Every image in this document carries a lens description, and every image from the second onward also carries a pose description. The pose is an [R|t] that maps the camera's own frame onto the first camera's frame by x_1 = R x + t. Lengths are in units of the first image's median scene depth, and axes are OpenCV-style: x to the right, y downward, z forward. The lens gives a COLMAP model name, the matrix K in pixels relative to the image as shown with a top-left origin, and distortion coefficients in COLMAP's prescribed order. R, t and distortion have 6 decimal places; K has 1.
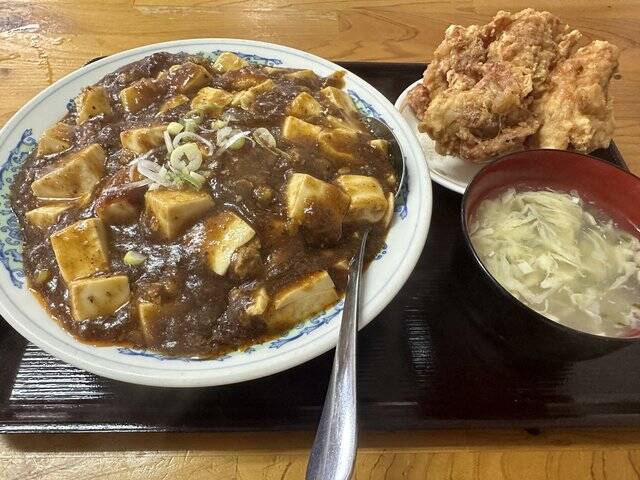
lens RADIAL K [[458.6, 0, 320.0], [0, 458.6, 240.0], [0, 0, 1]] dist [-0.007959, -0.005667]
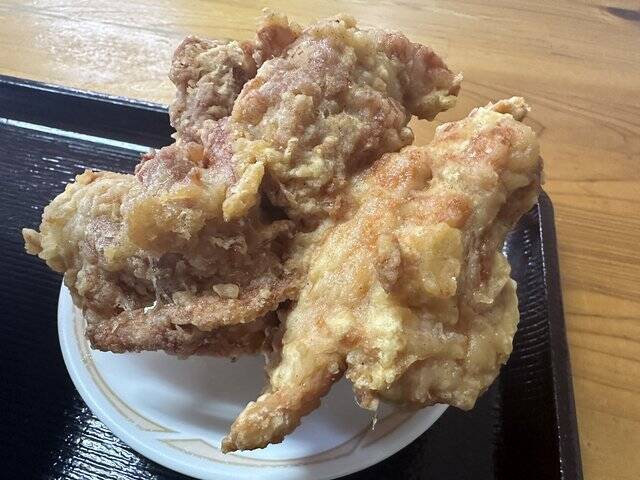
lens RADIAL K [[458.6, 0, 320.0], [0, 458.6, 240.0], [0, 0, 1]] dist [-0.007959, -0.005667]
pose [[0.961944, 0.207805, -0.177427, 0.576845], [-0.229920, 0.966434, -0.114641, -0.269066], [0.147648, 0.151073, 0.977434, 0.650376]]
